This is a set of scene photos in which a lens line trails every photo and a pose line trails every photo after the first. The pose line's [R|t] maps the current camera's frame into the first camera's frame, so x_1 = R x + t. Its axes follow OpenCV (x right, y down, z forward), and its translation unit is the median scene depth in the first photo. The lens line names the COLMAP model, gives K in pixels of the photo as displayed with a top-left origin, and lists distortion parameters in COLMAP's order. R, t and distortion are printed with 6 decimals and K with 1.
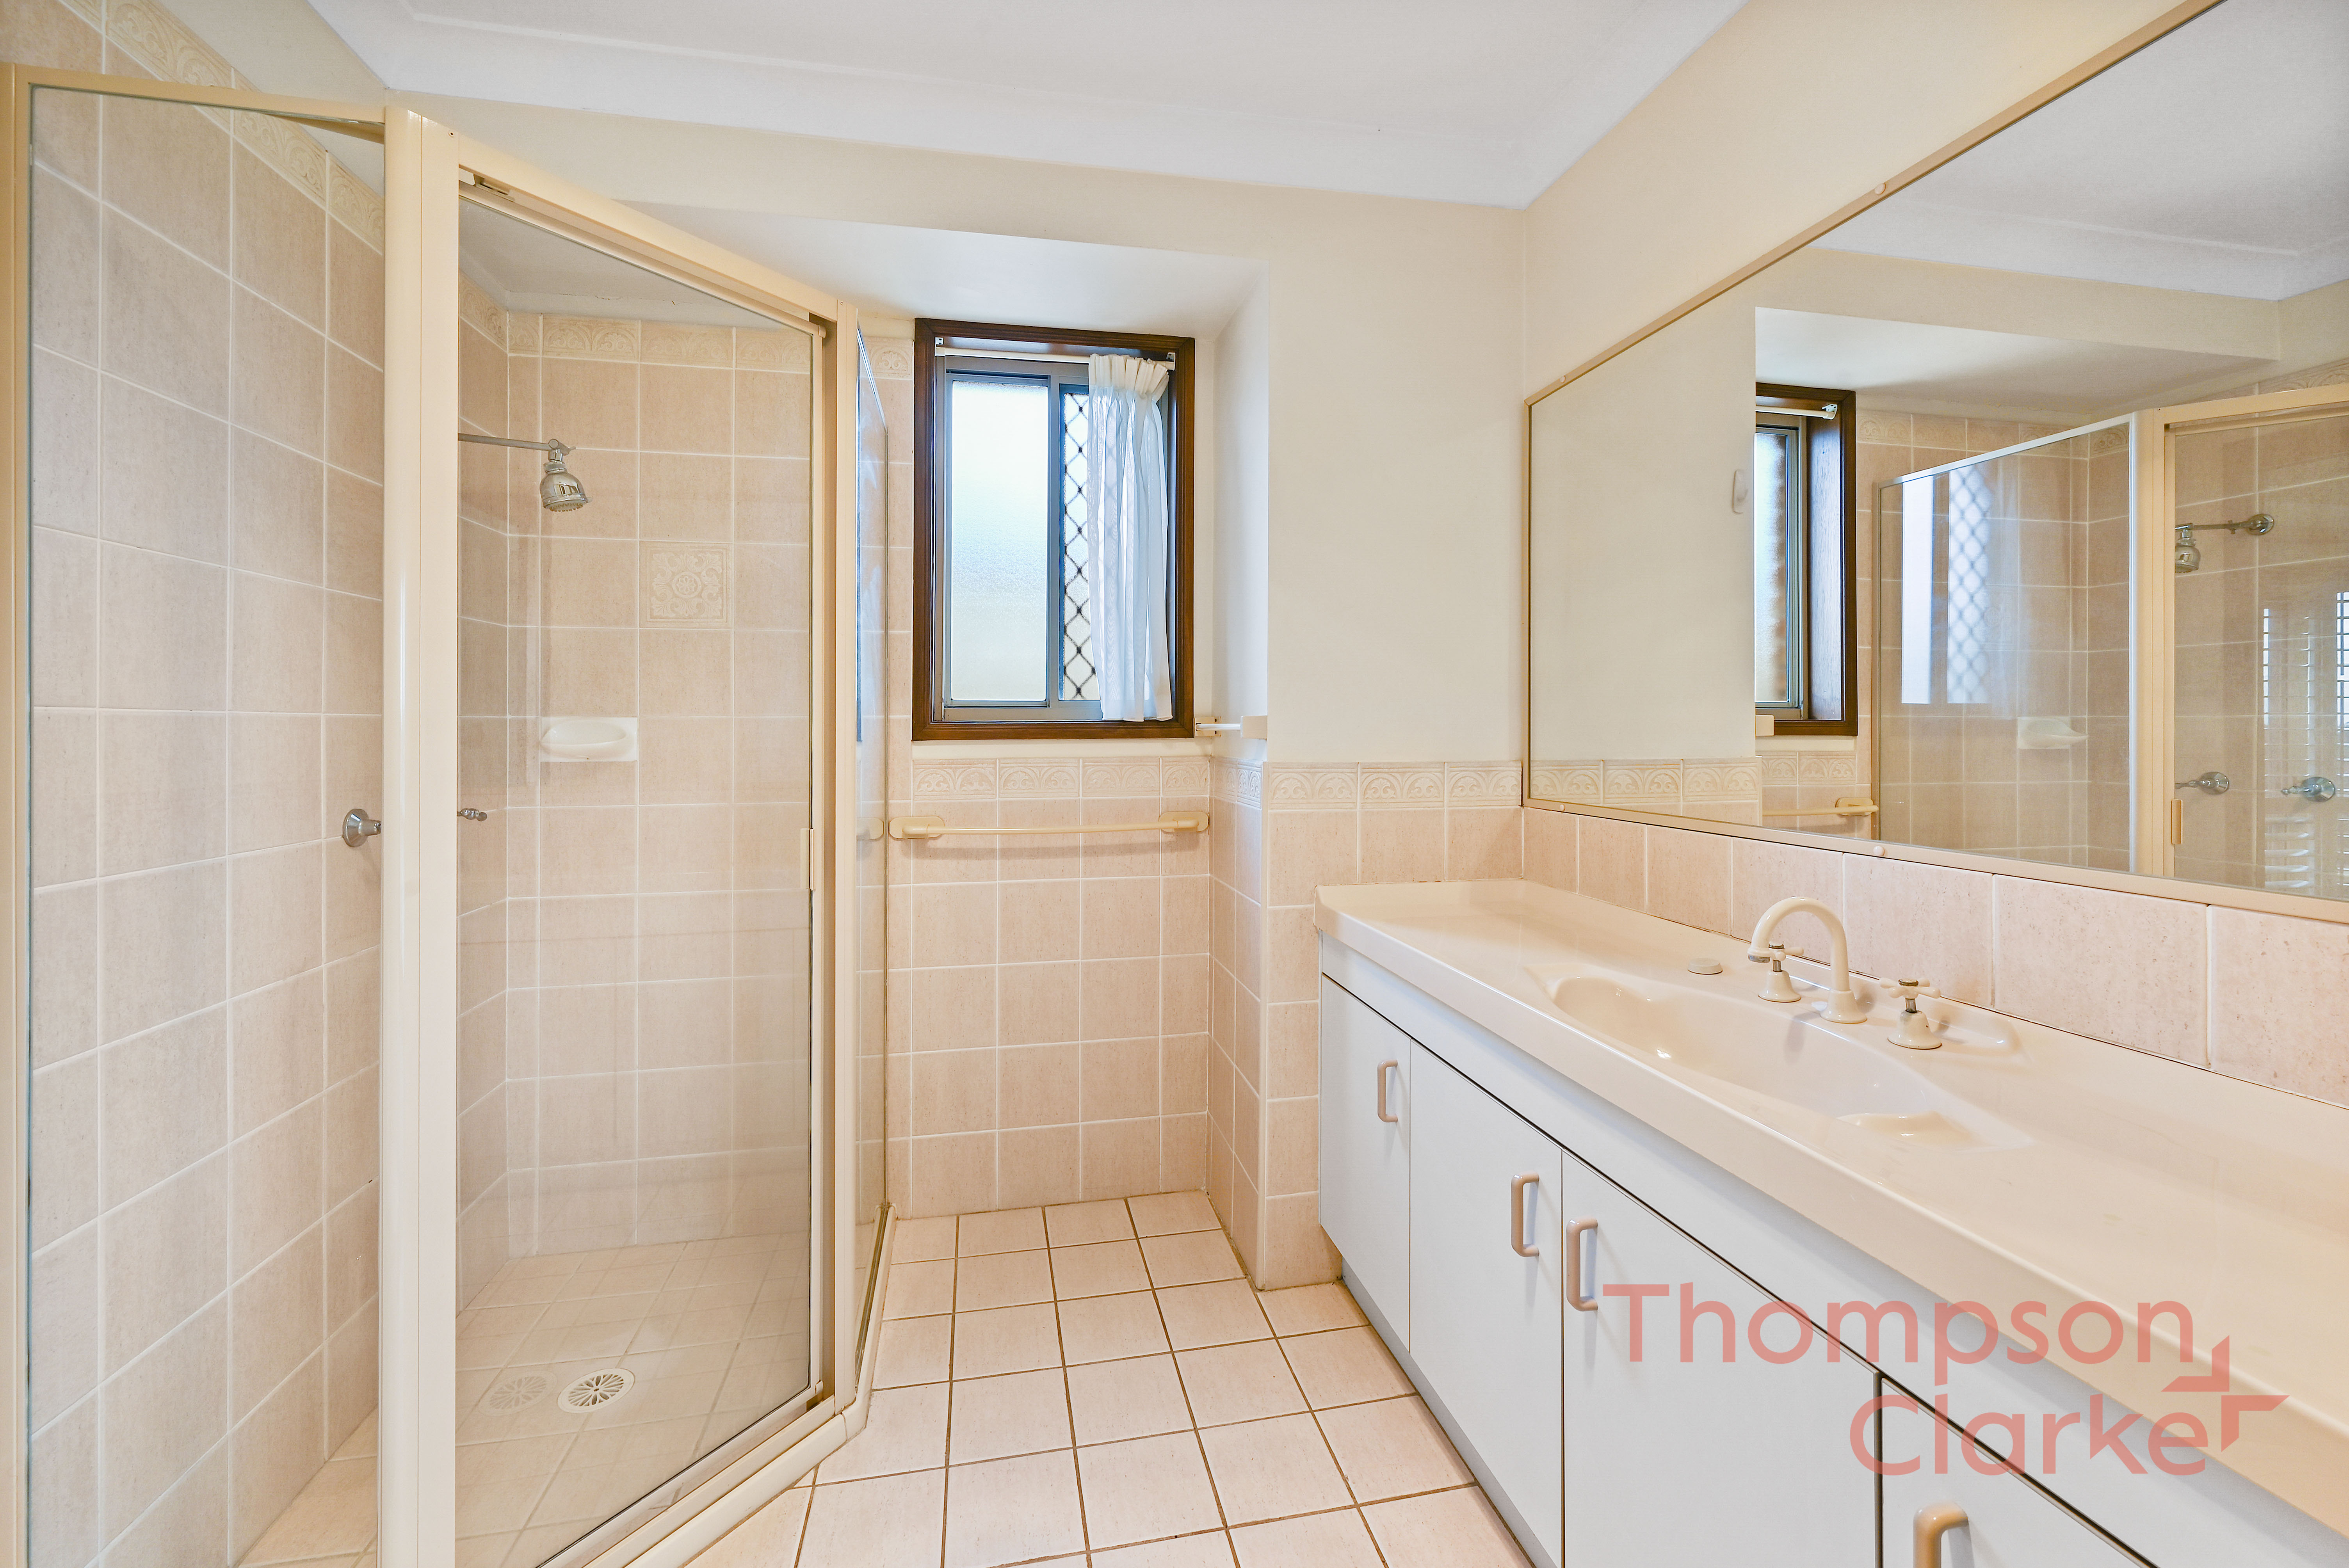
lens RADIAL K [[957.9, 0, 1175.2], [0, 957.9, 729.7], [0, 0, 1]] dist [0.016586, 0.000281]
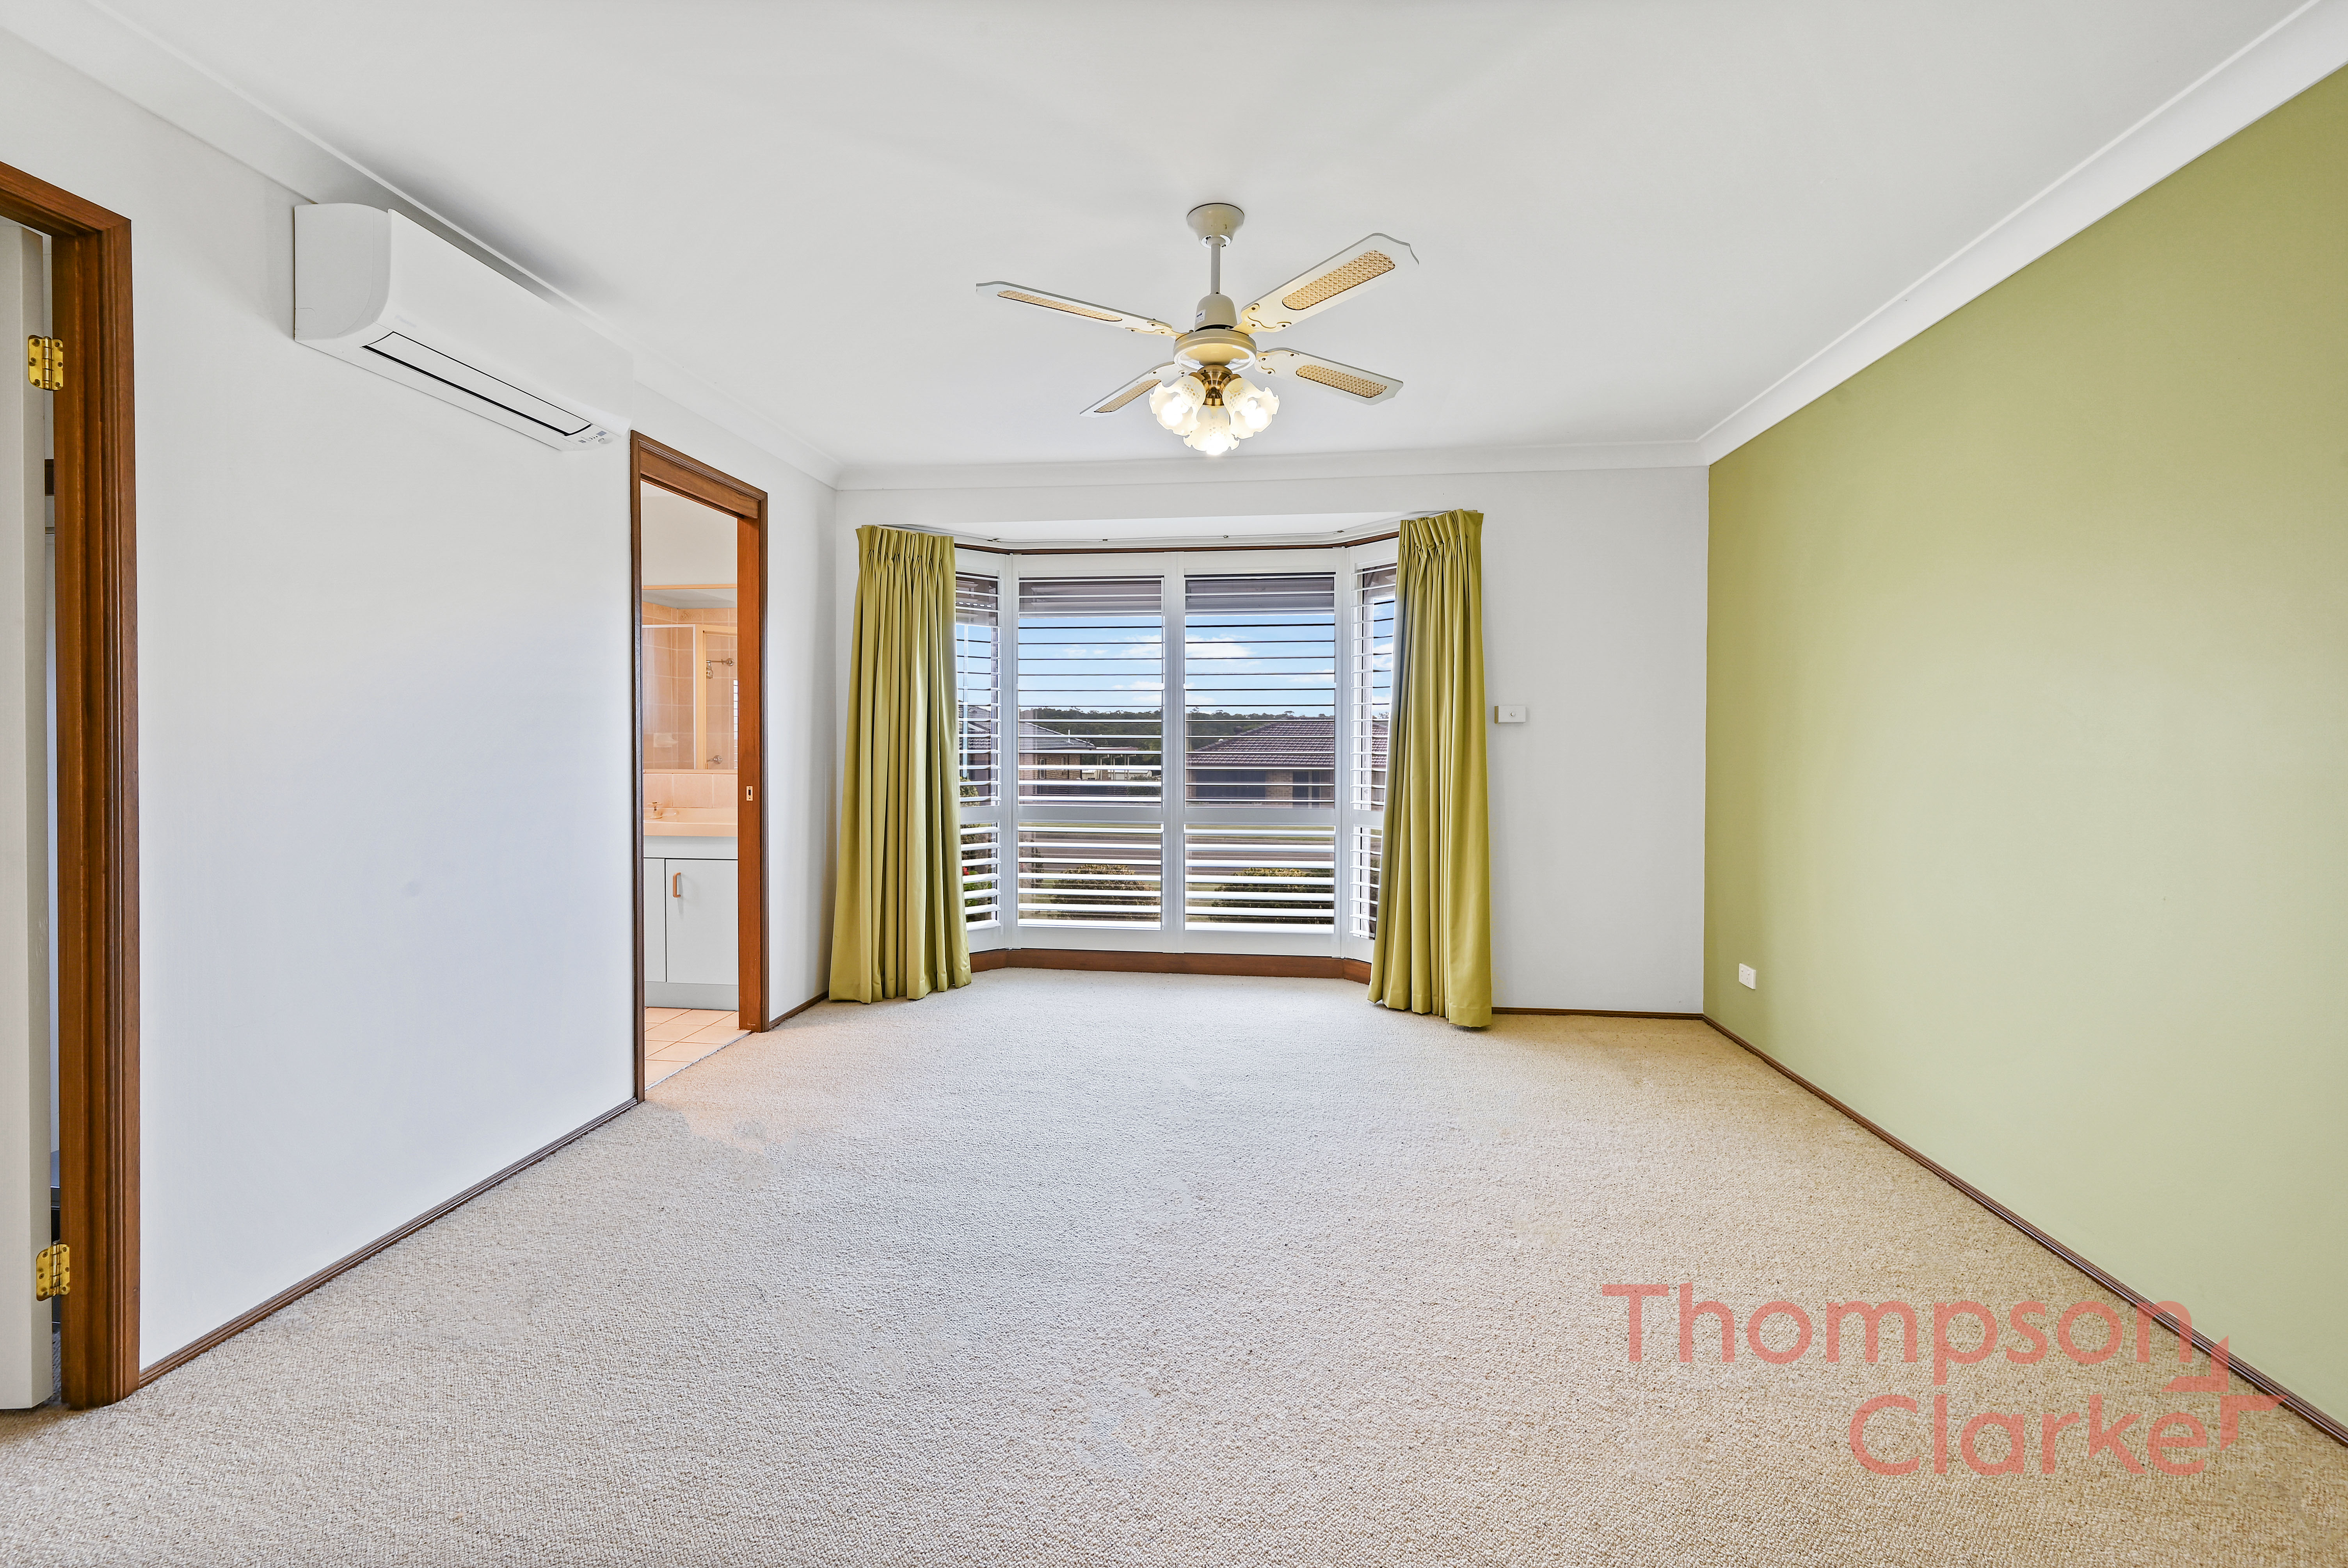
lens RADIAL K [[957.6, 0, 1174.9], [0, 957.6, 762.3], [0, 0, 1]] dist [0.016586, 0.000281]
pose [[0.313048, -0.016179, 0.949600, -1.003514], [-0.003210, 0.999831, 0.018093, 0.011997], [-0.949732, -0.008712, 0.312943, -0.973447]]
